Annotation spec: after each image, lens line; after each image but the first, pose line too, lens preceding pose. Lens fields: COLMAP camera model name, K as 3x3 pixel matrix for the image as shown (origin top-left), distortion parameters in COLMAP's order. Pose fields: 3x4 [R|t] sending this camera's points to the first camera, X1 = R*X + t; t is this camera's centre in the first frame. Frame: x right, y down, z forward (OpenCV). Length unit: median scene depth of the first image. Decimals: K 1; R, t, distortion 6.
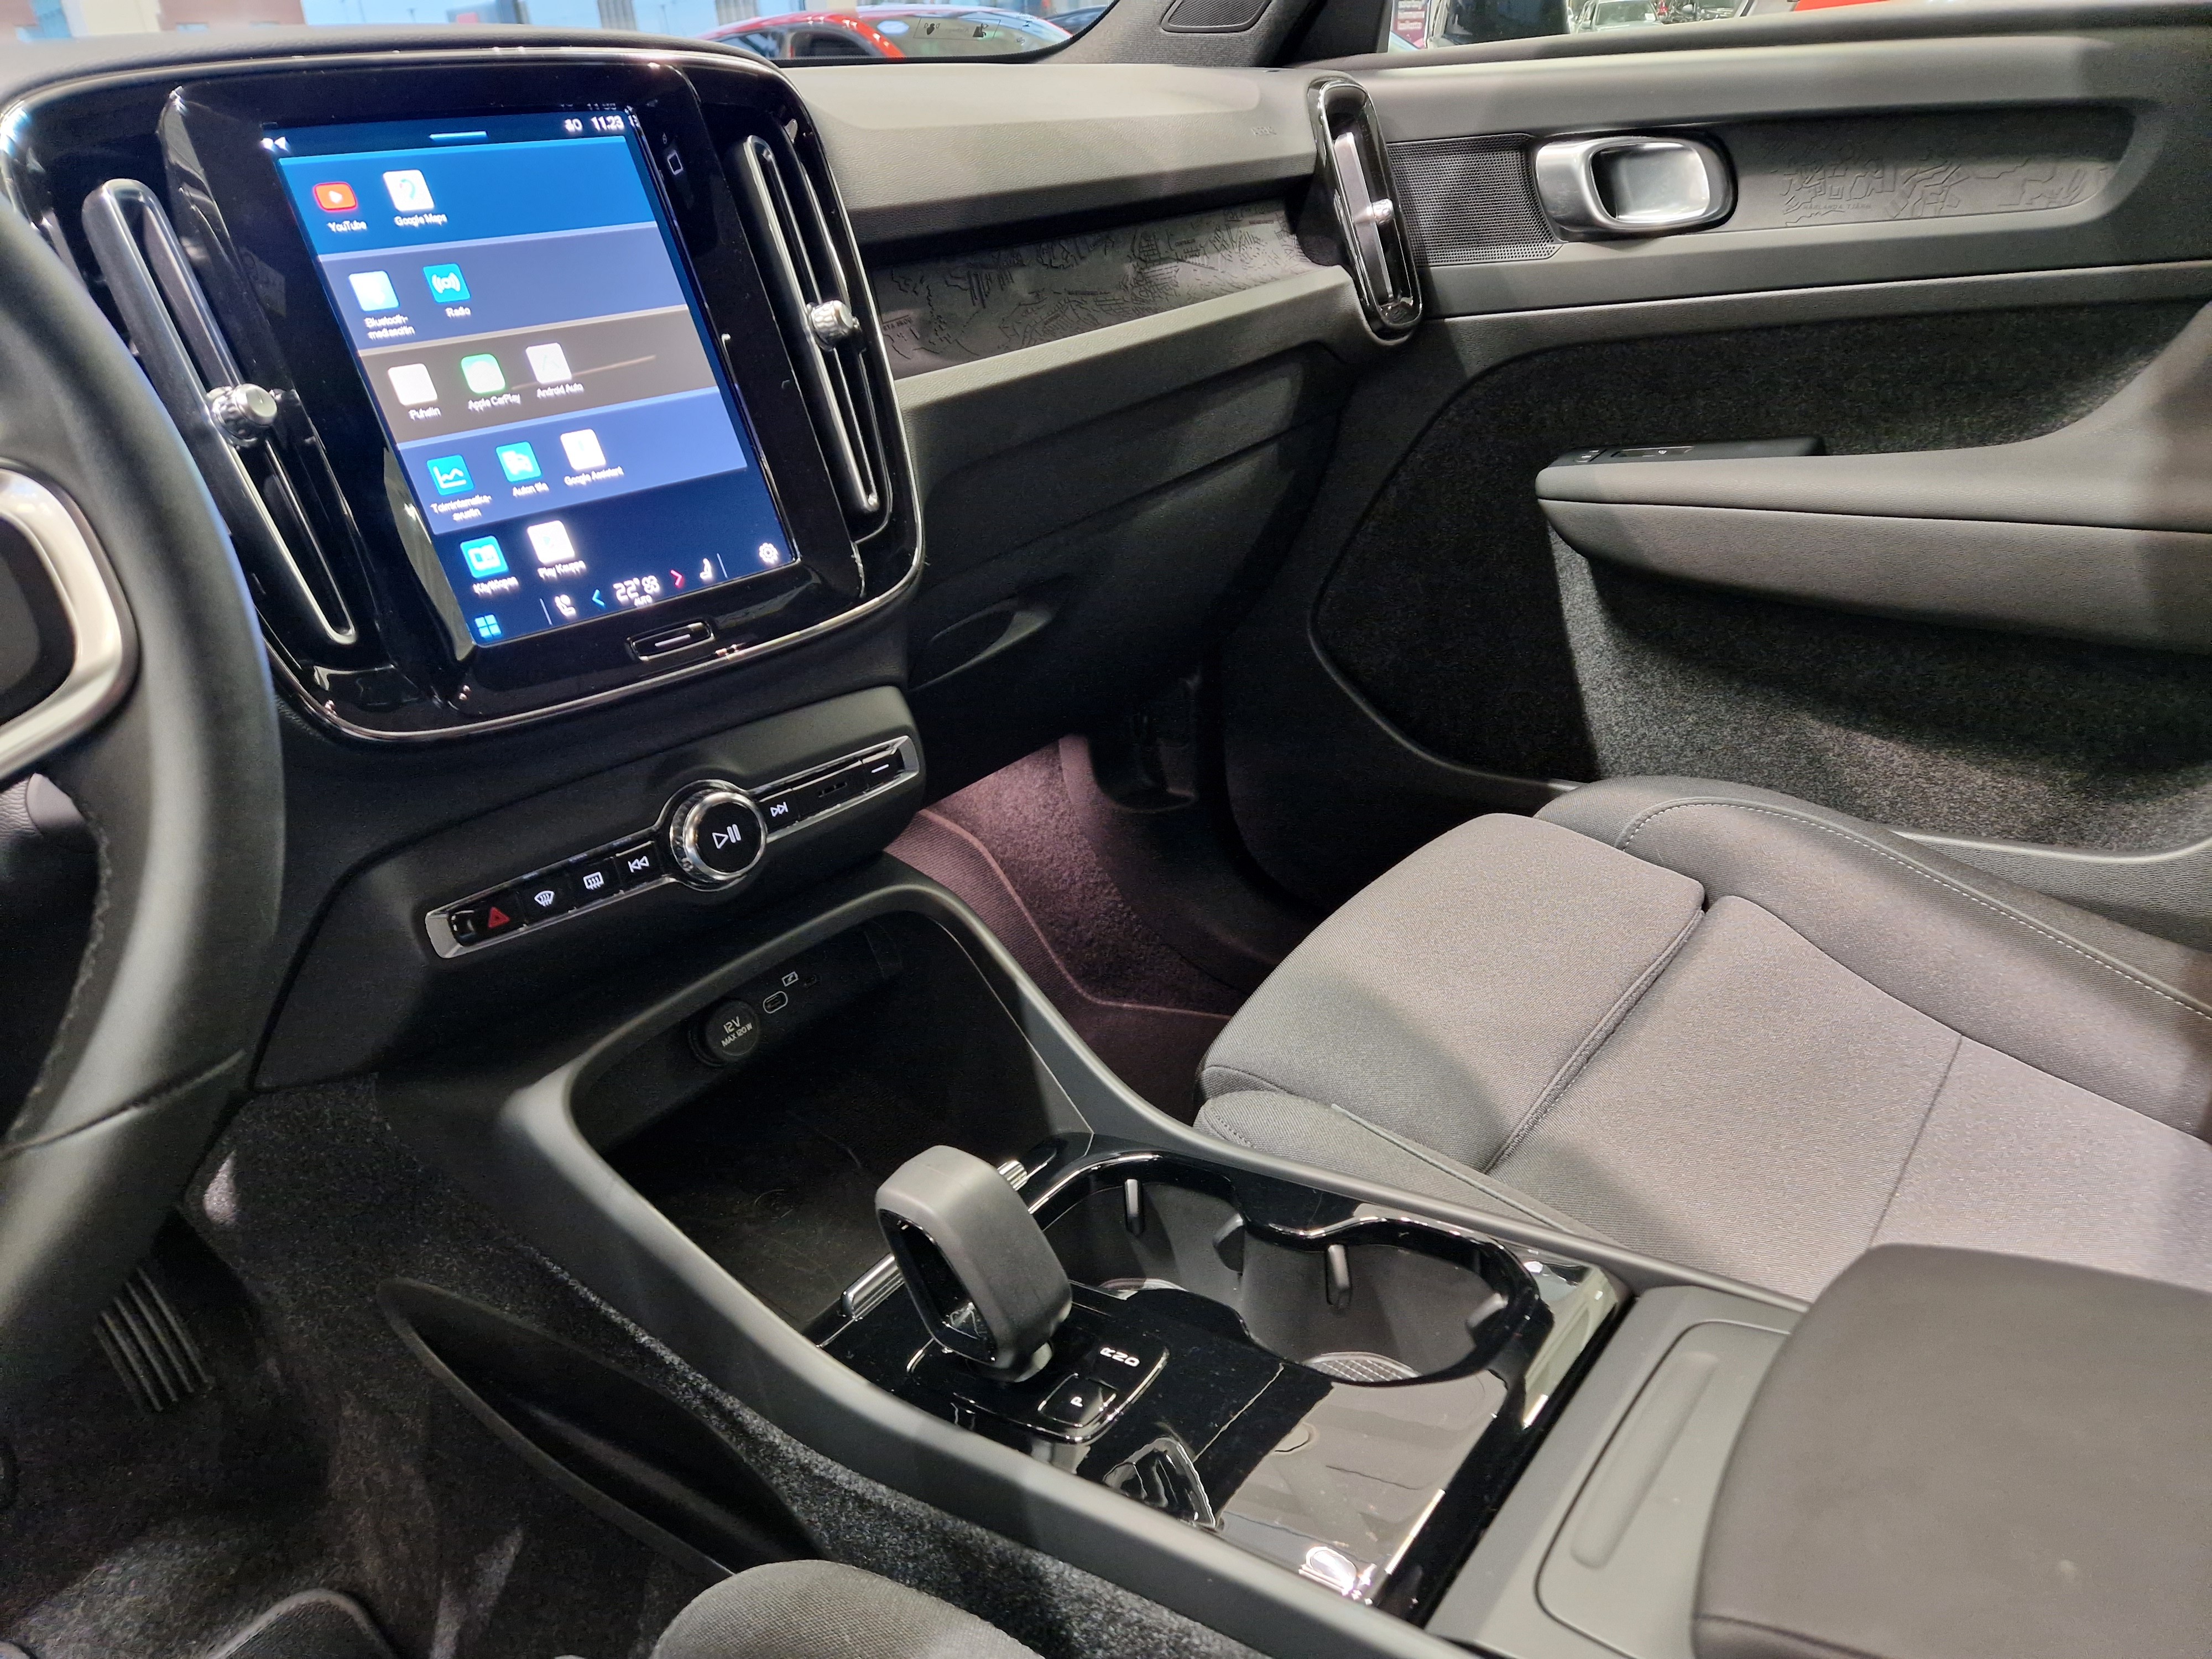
lens RADIAL K [[1443.3, 0, 1106.0], [0, 1443.3, 829.5], [0, 0, 1]] dist [0.047369, -0.033767]
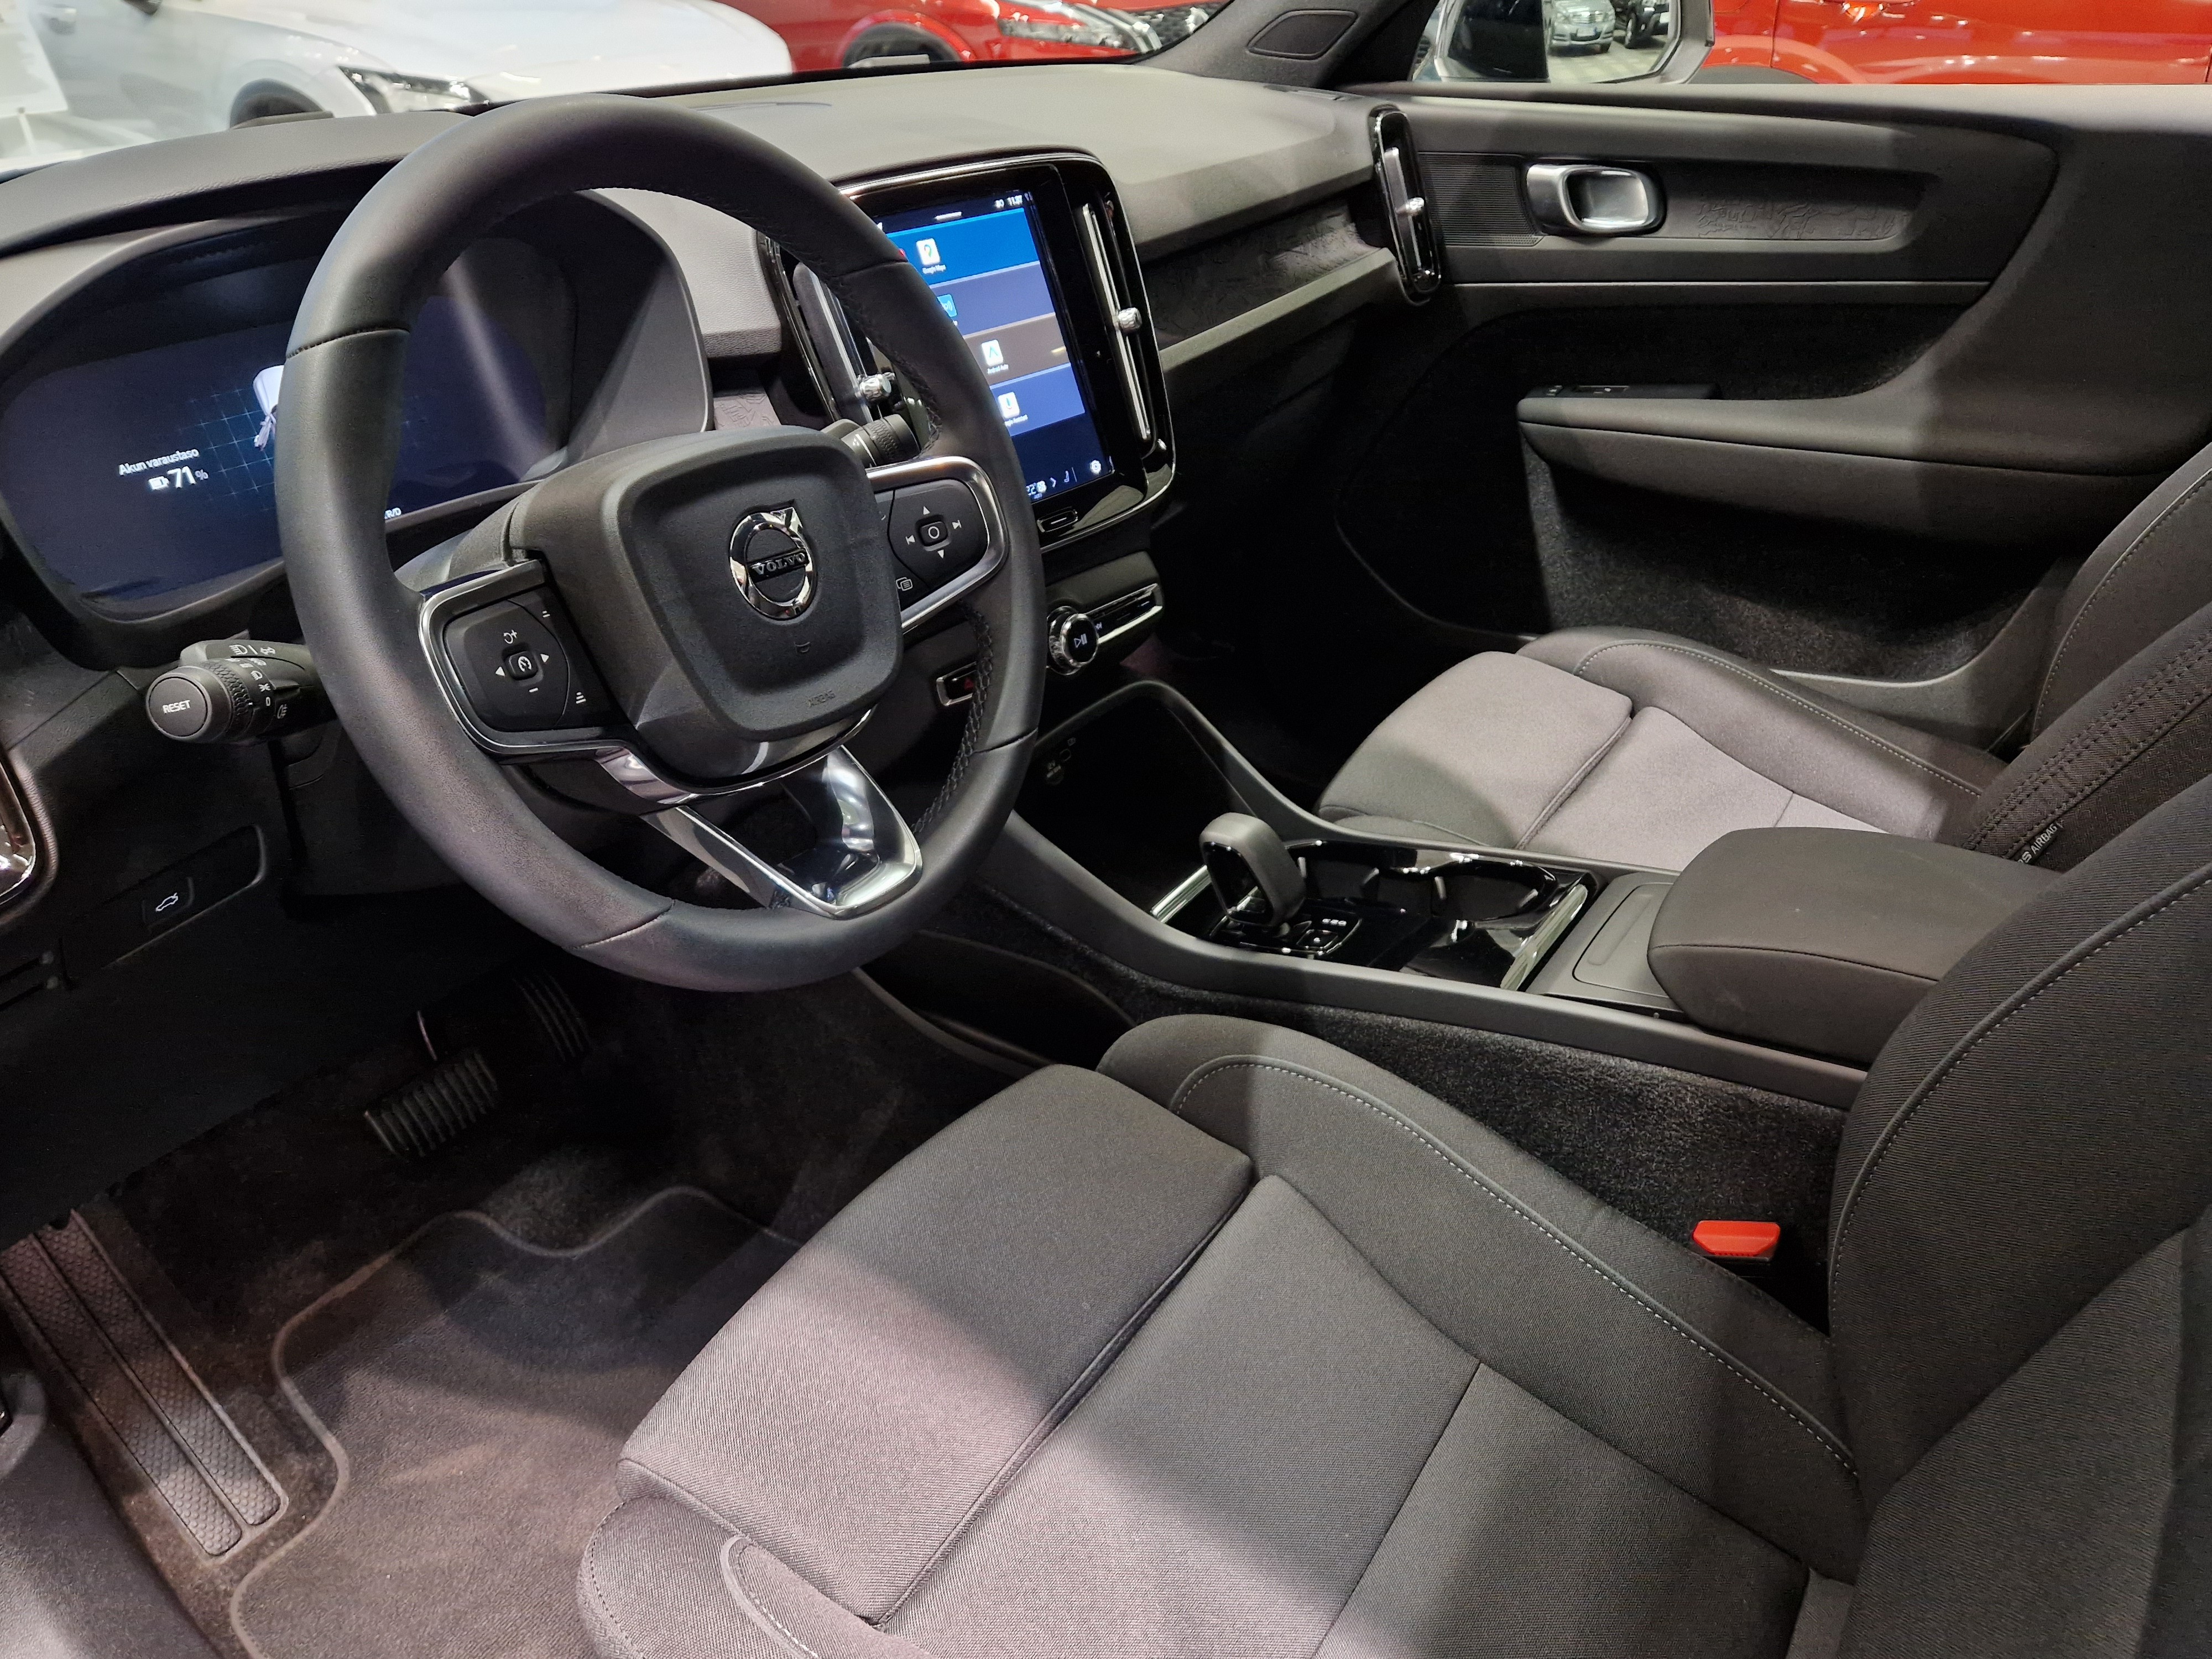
lens RADIAL K [[1660.5, 0, 1106.0], [0, 1660.5, 829.5], [0, 0, 1]] dist [0.044665, -0.001142]
pose [[0.993932, 0.000173, 0.109997, -0.290880], [-0.006679, 0.998248, 0.058788, 0.071894], [-0.109794, -0.059166, 0.992192, -0.596733]]
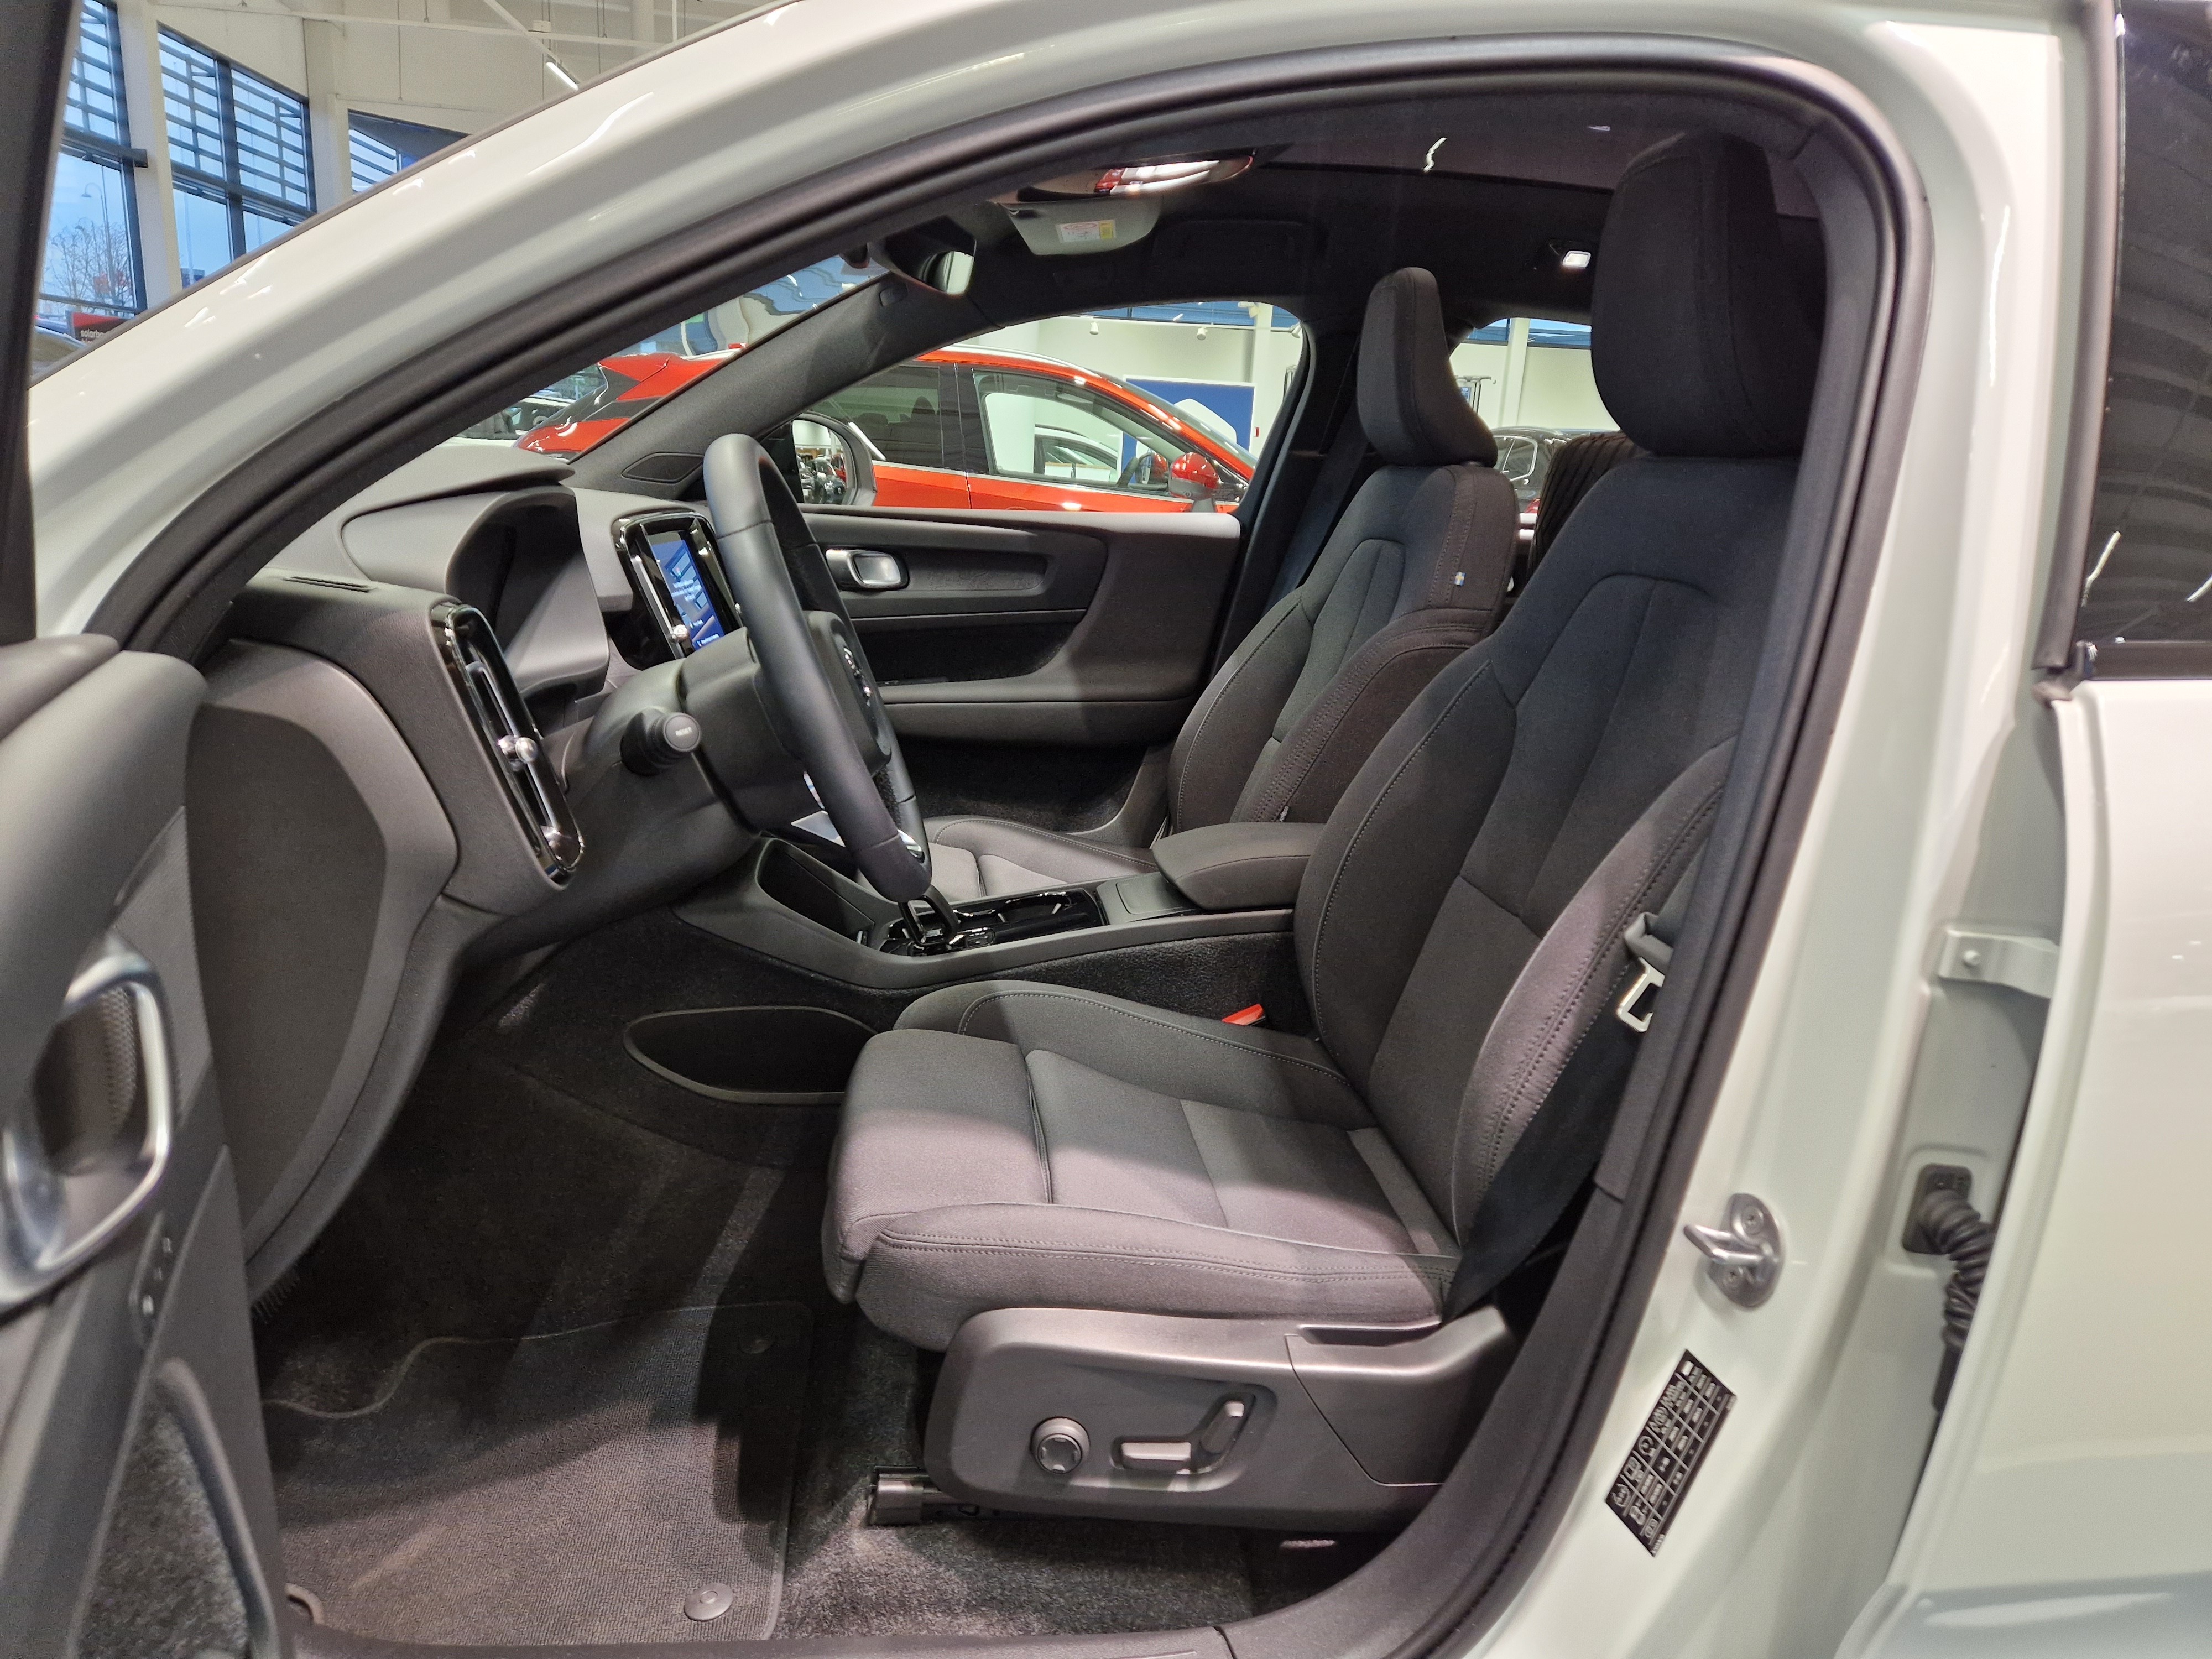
lens RADIAL K [[1660.5, 0, 1106.0], [0, 1660.5, 829.5], [0, 0, 1]] dist [0.044665, -0.001142]
pose [[0.655836, -0.053262, 0.753022, -1.434571], [0.231989, 0.963458, -0.133903, 0.401877], [-0.718373, 0.262511, 0.644227, -0.866479]]
